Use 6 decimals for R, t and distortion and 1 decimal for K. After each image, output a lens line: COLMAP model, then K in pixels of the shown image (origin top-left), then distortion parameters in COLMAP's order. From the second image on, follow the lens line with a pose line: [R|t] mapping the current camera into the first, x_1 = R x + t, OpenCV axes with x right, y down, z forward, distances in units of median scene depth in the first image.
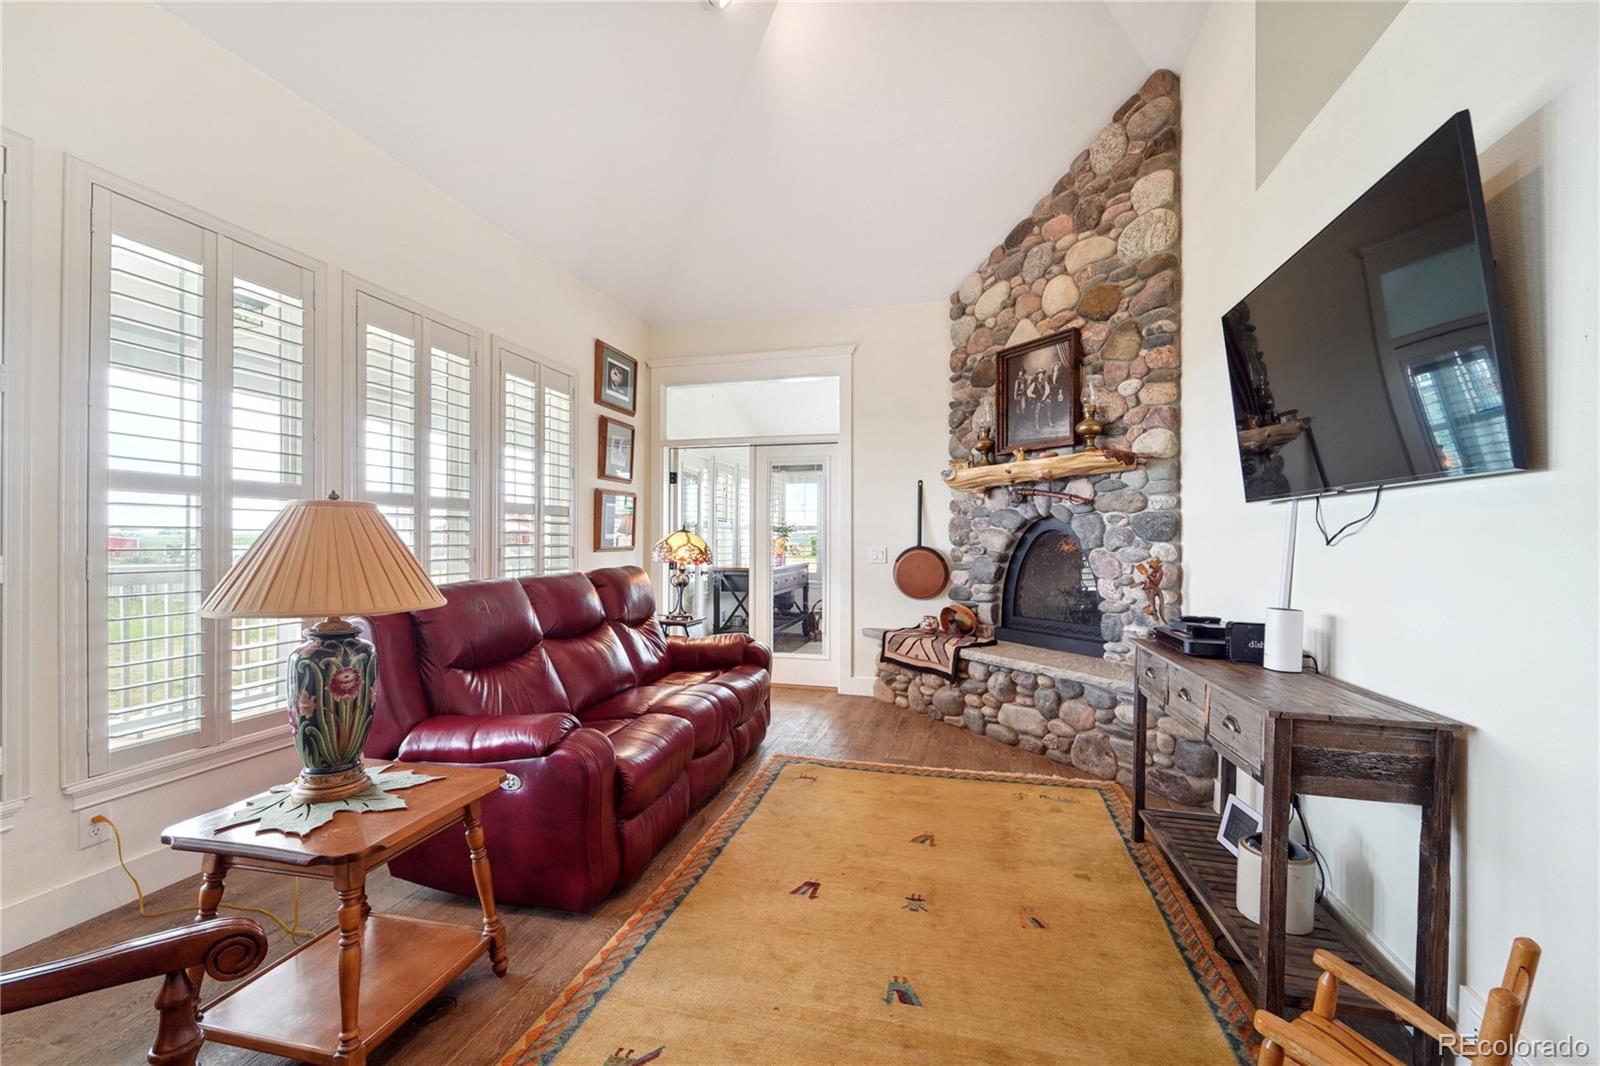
lens RADIAL K [[654.3, 0, 812.0], [0, 654.3, 543.4], [0, 0, 1]] dist [-0.016823, -0.000042]
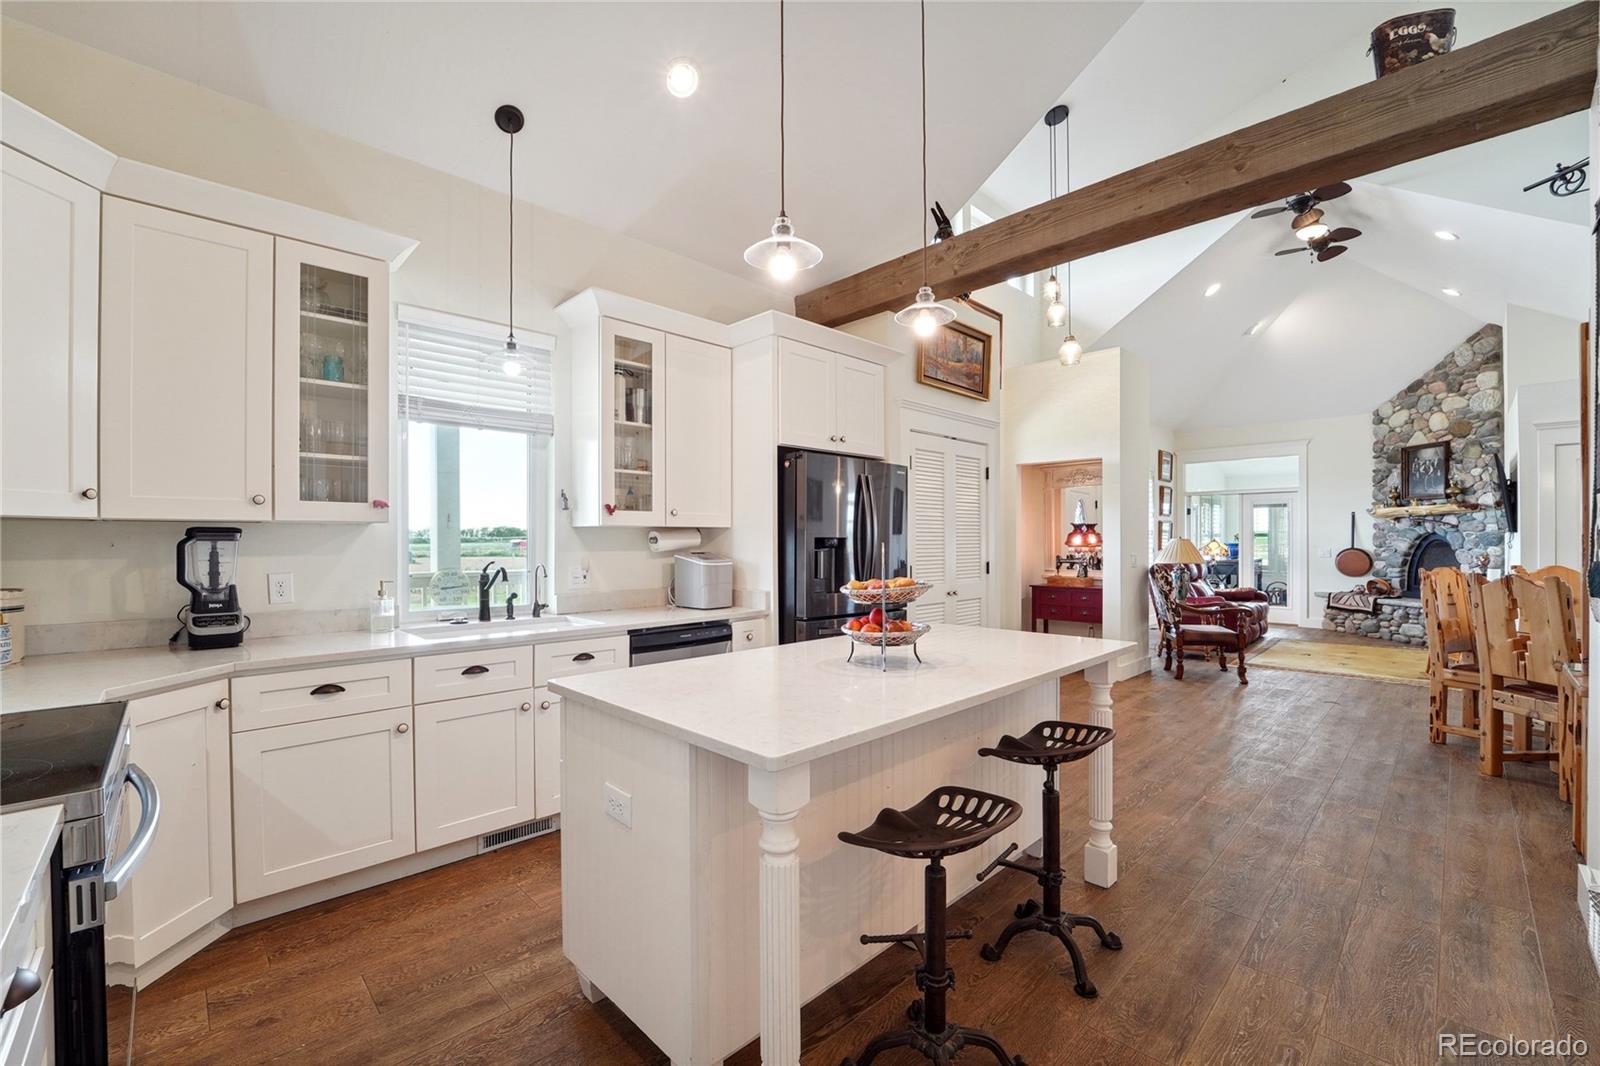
lens RADIAL K [[654.3, 0, 812.0], [0, 654.3, 543.4], [0, 0, 1]] dist [-0.016823, -0.000042]
pose [[0.851974, -0.005287, -0.523557, -0.217030], [0.005182, 0.999985, -0.001666, -0.016202], [0.523558, -0.001294, 0.851989, -1.625964]]
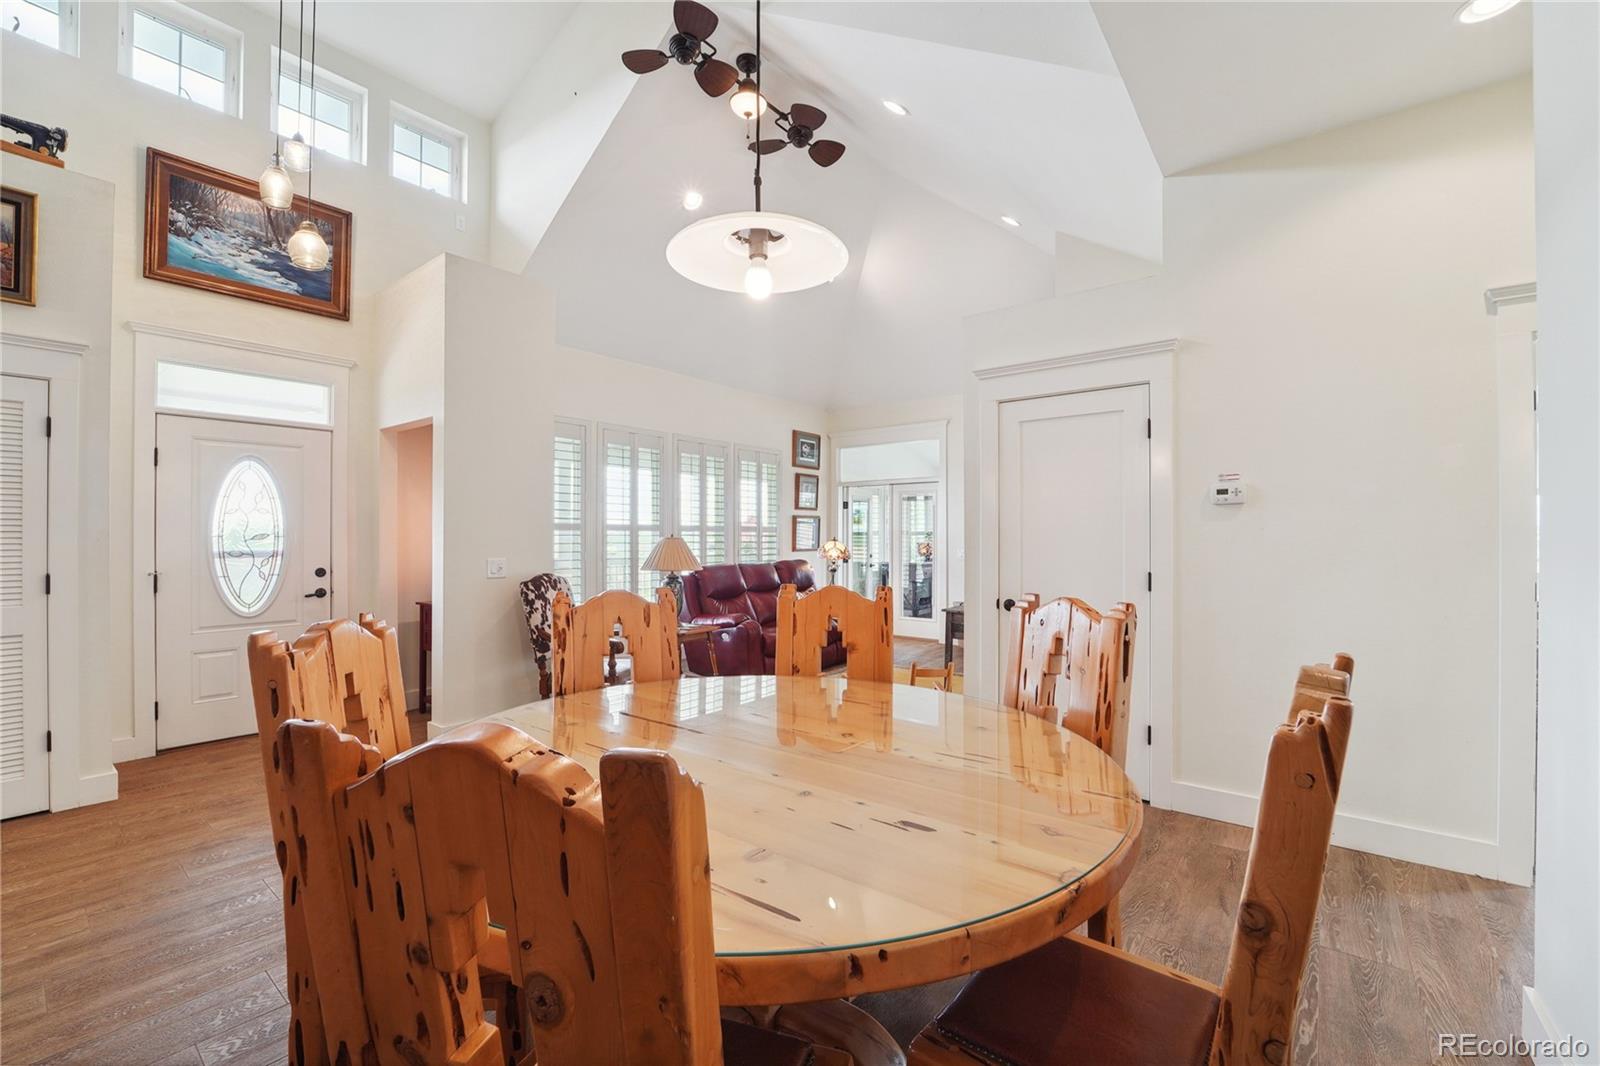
lens RADIAL K [[658.3, 0, 796.1], [0, 658.3, 536.2], [0, 0, 1]] dist [-0.015598, 0.000011]
pose [[0.906702, -0.004794, -0.421745, 0.496006], [0.001928, 0.999972, -0.007224, -0.018274], [0.421768, 0.005737, 0.906686, -0.705577]]
